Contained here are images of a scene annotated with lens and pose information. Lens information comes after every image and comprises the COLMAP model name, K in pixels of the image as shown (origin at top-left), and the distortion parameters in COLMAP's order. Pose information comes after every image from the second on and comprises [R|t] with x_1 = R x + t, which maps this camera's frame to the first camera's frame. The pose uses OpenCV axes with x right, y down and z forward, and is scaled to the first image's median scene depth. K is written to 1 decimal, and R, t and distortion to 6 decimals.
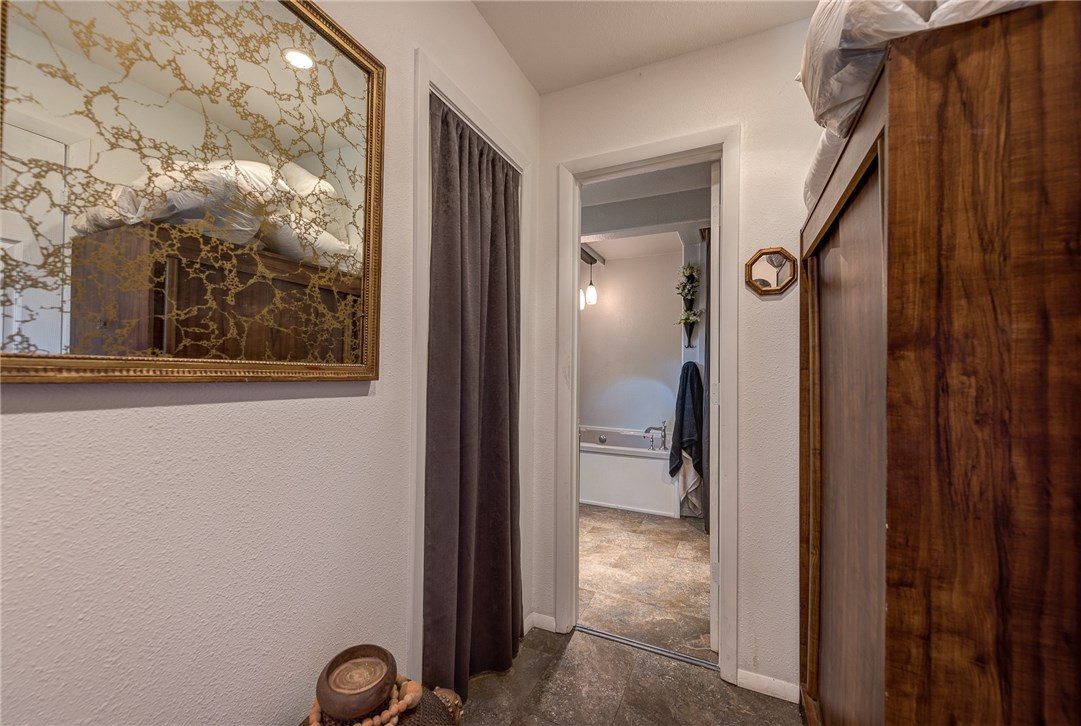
lens RADIAL K [[420.3, 0, 540.5], [0, 420.3, 363.0], [0, 0, 1]] dist [-0.000011, -0.000004]
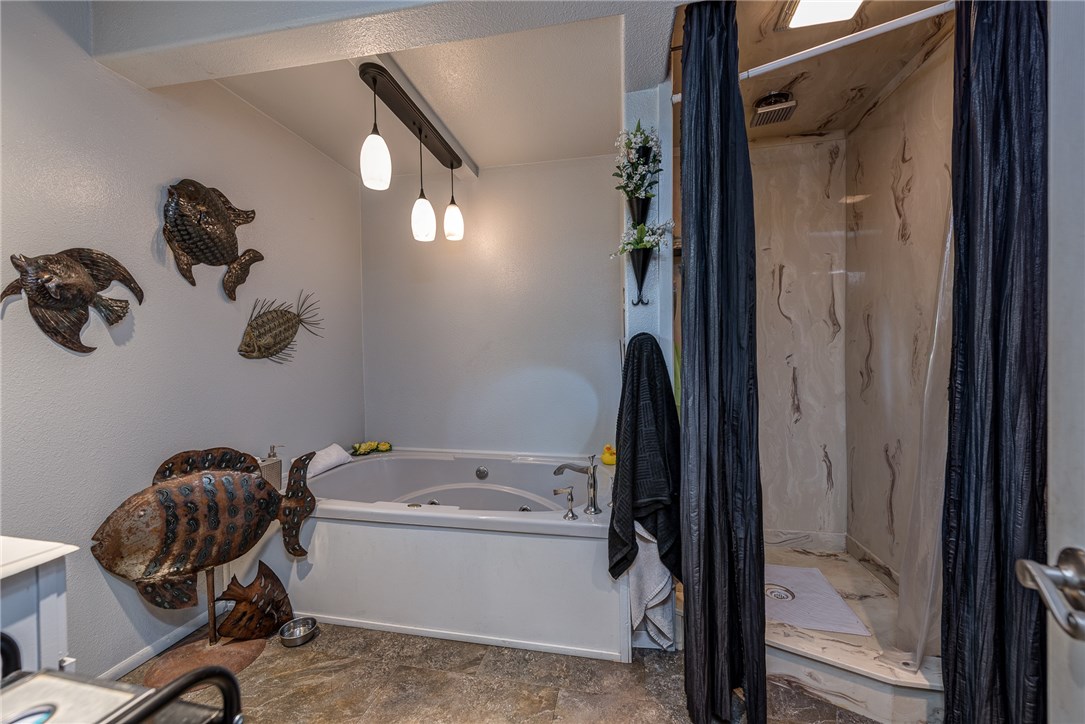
lens RADIAL K [[431.5, 0, 542.5], [0, 431.5, 355.5], [0, 0, 1]] dist [0.009836, -0.000148]
pose [[0.969961, -0.025958, 0.241872, 0.123536], [0.022738, 0.999612, 0.016094, 0.012622], [-0.242196, -0.010111, 0.970175, 0.549430]]
